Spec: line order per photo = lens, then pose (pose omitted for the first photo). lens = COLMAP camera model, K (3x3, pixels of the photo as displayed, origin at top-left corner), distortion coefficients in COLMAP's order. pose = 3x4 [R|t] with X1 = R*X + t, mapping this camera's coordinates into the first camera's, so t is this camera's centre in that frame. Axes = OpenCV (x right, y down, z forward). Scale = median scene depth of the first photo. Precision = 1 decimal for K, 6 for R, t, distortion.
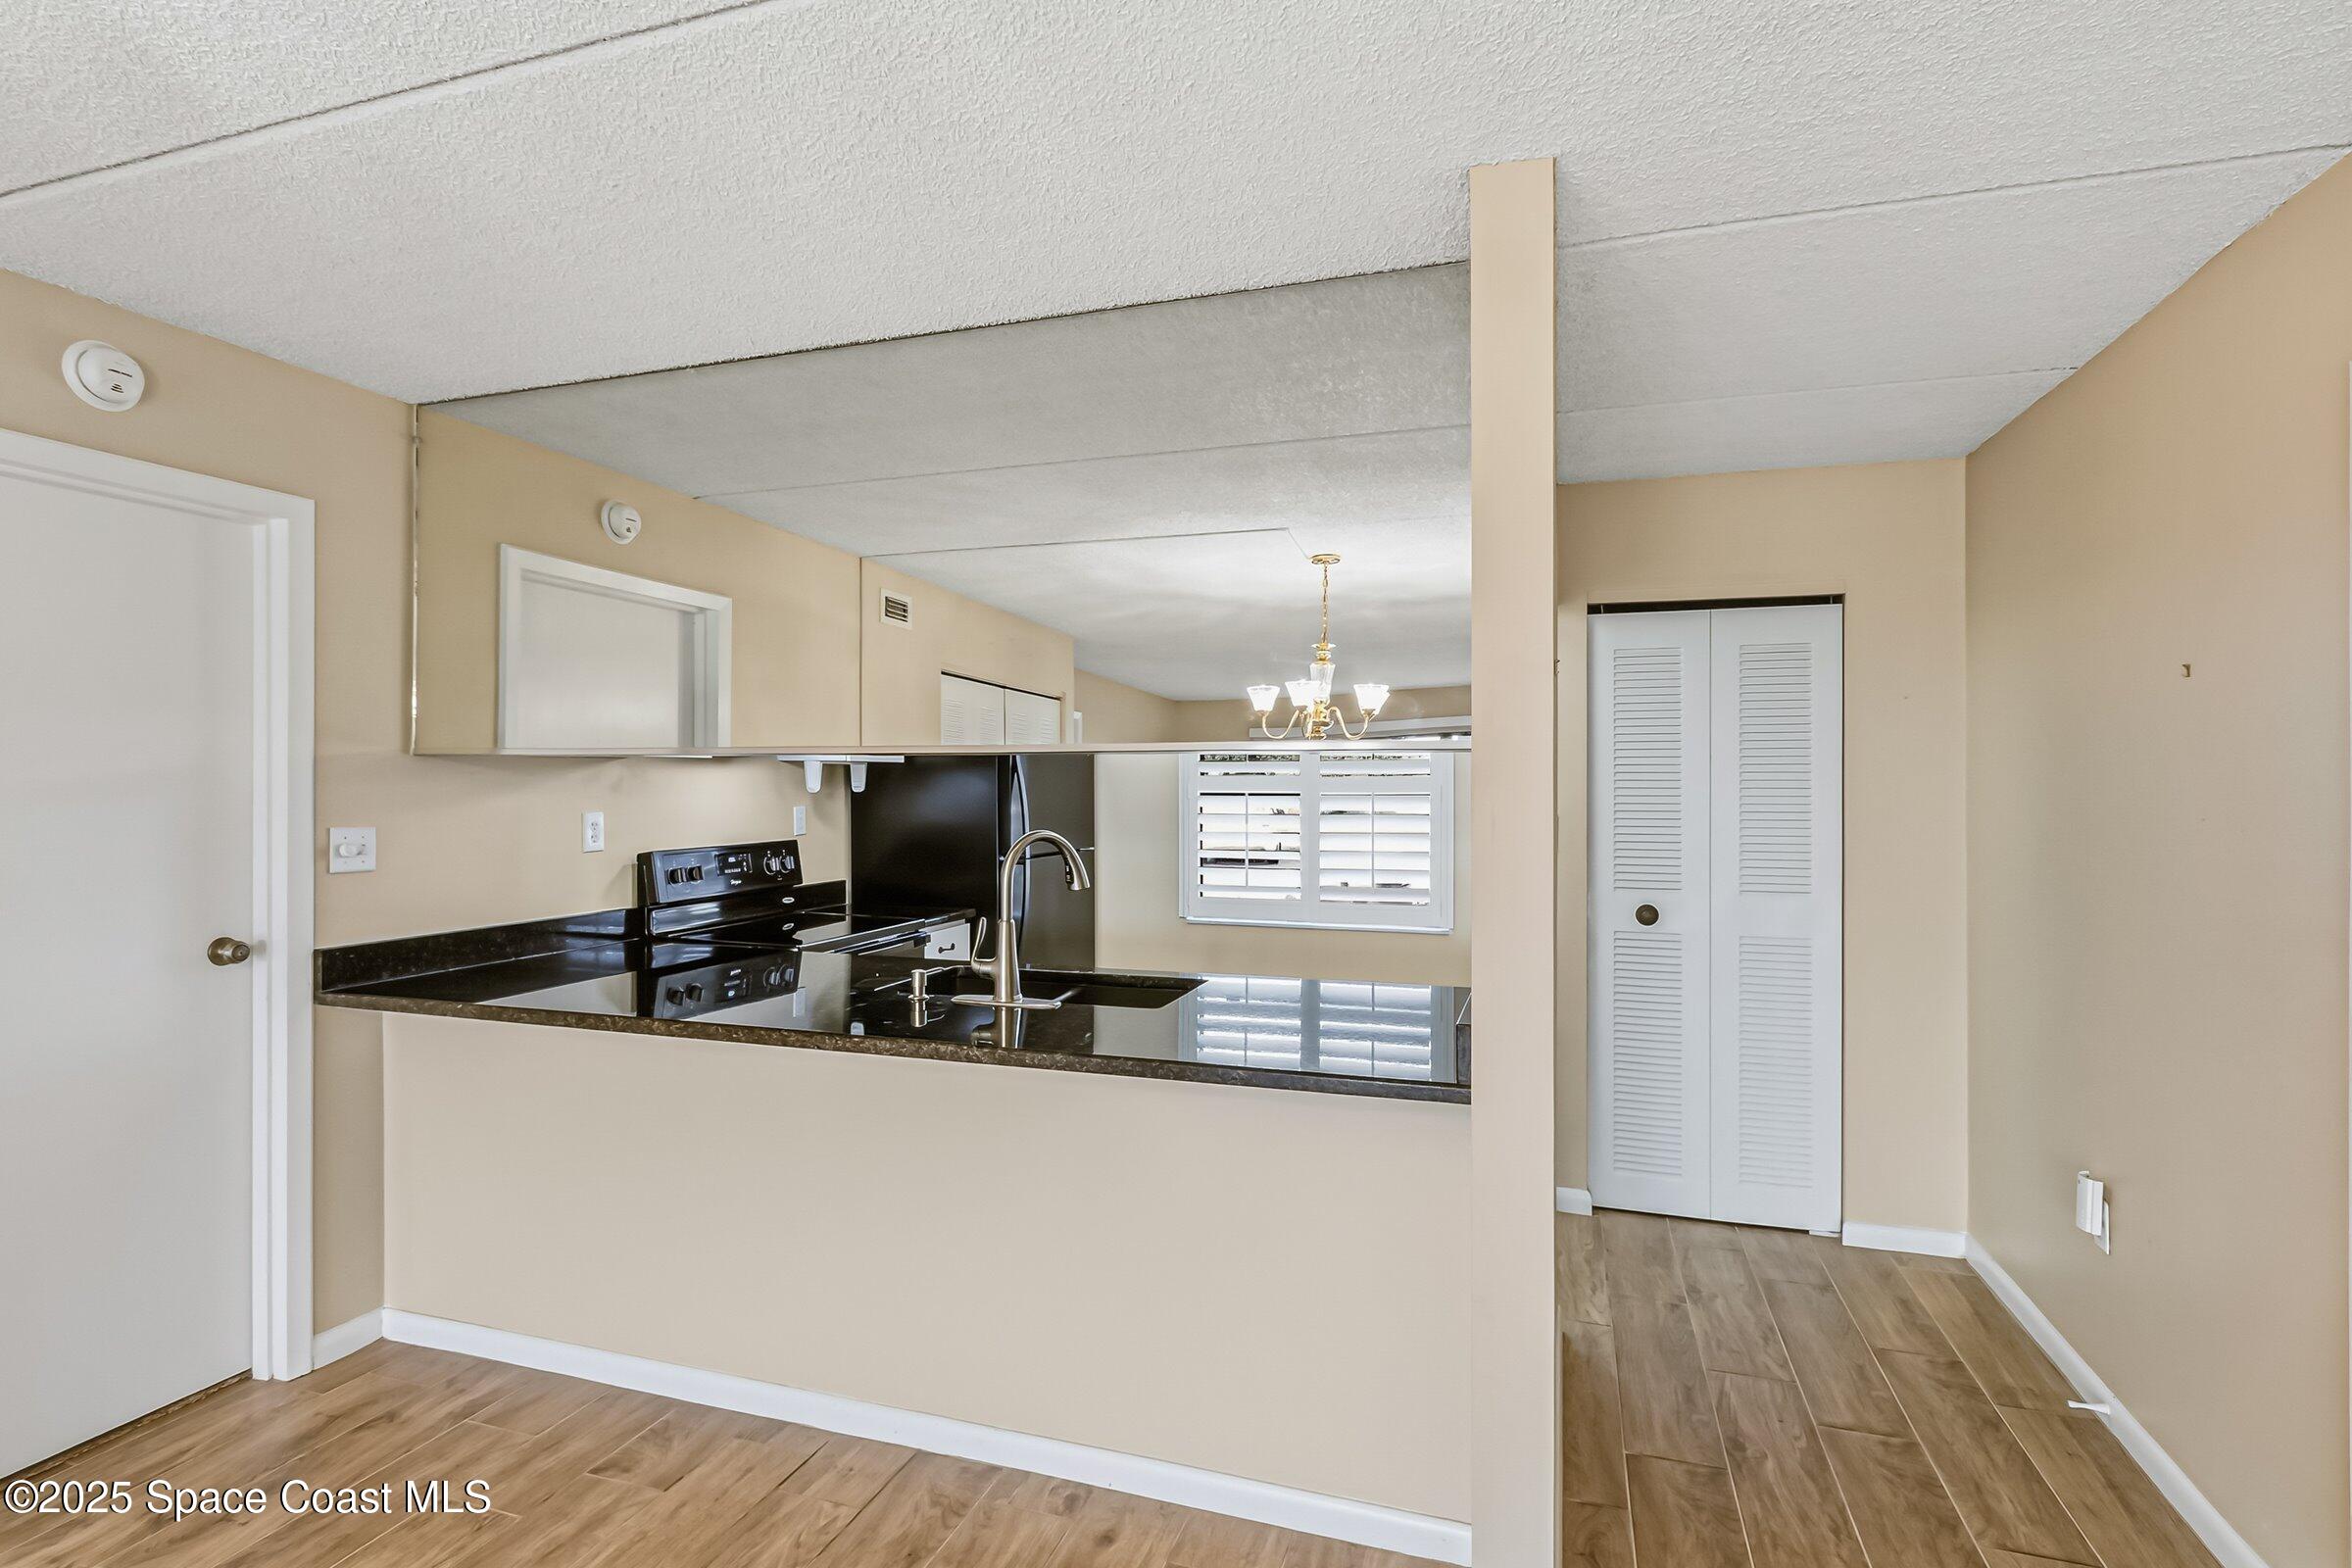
lens RADIAL K [[1148.6, 0, 1175.6], [0, 1148.6, 765.3], [0, 0, 1]] dist [0.011430, -0.002238]
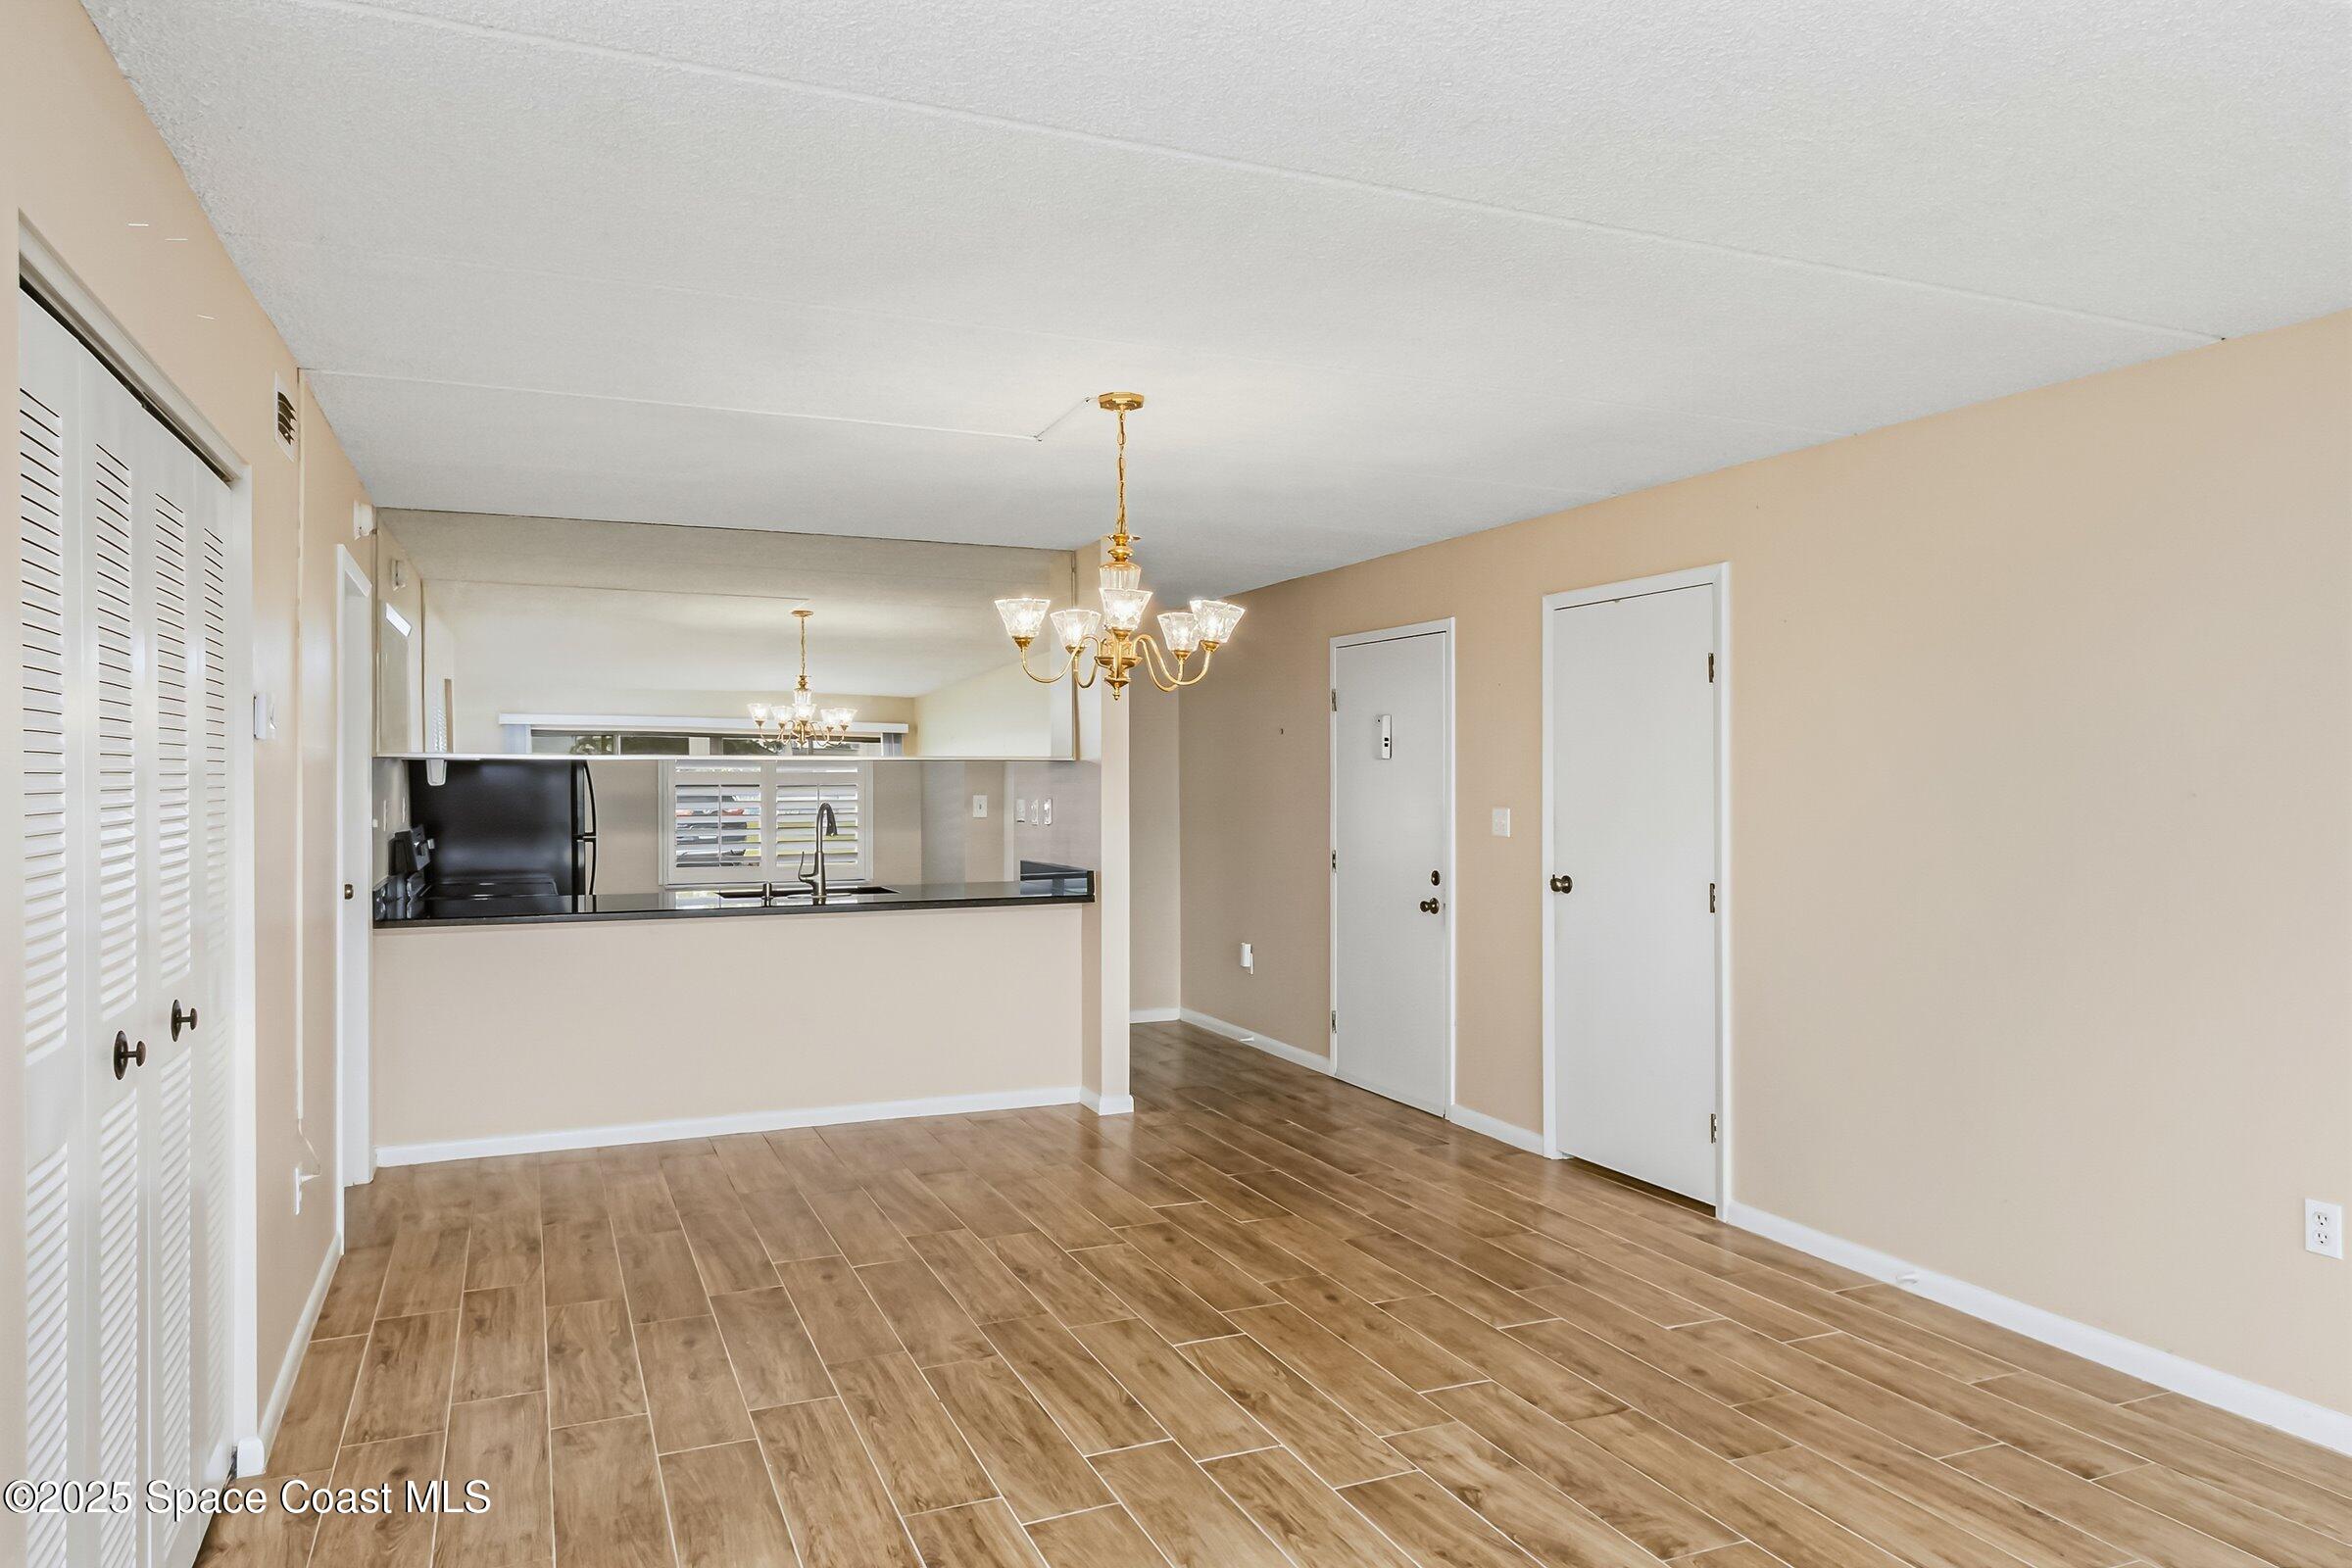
lens RADIAL K [[1475.3, 0, 1177.8], [0, 1475.3, 771.4], [0, 0, 1]] dist [0.015171, -0.005171]
pose [[0.747489, 0.001973, 0.664271, -0.968913], [-0.007908, 0.999951, 0.005929, -0.007405], [-0.664227, -0.009685, 0.747468, -0.849093]]
